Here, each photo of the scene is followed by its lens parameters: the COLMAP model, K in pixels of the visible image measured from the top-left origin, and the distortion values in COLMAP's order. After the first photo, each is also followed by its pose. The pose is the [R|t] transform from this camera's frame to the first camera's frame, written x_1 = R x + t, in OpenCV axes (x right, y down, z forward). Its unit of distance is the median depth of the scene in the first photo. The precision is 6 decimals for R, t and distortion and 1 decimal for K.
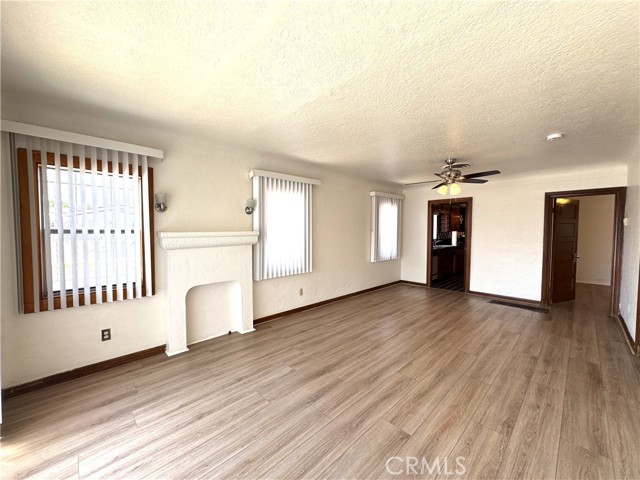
lens RADIAL K [[256.7, 0, 320.0], [0, 256.7, 240.0], [0, 0, 1]] dist [-0.001727, -0.000014]
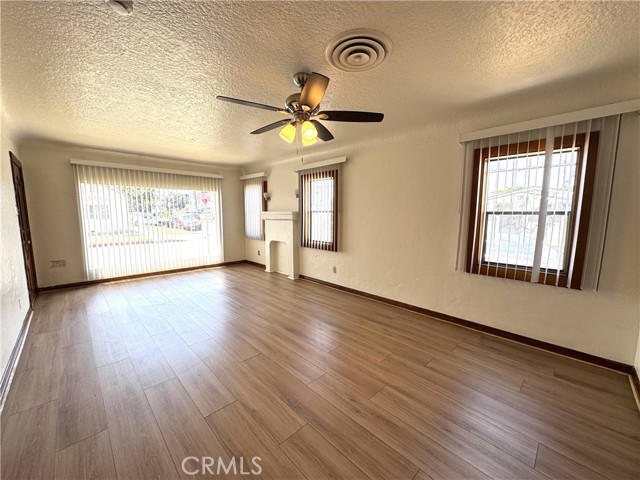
lens RADIAL K [[256.7, 0, 320.0], [0, 256.7, 240.0], [0, 0, 1]] dist [-0.001727, -0.000014]
pose [[0.006165, 0.114159, -0.993443, 0.979943], [-0.042507, 0.992594, 0.113797, -0.036260], [0.999077, 0.041527, 0.010972, 0.946449]]
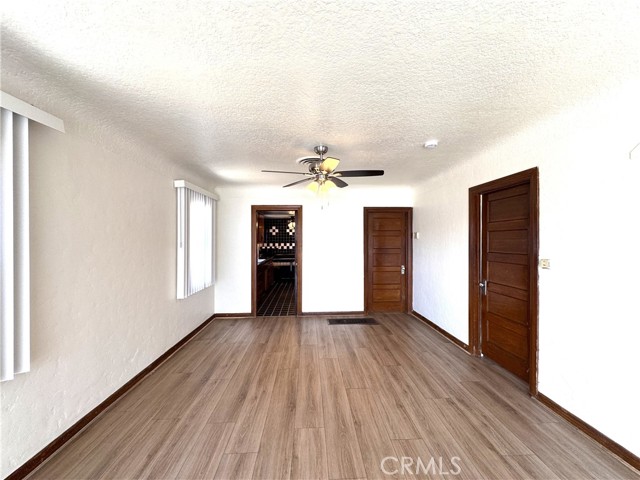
lens RADIAL K [[256.7, 0, 320.0], [0, 256.7, 240.0], [0, 0, 1]] dist [-0.001727, -0.000014]
pose [[0.661854, -0.005696, 0.749612, -0.032135], [0.034189, 0.999160, -0.022593, -0.033621], [-0.748853, 0.040582, 0.661492, 0.484659]]
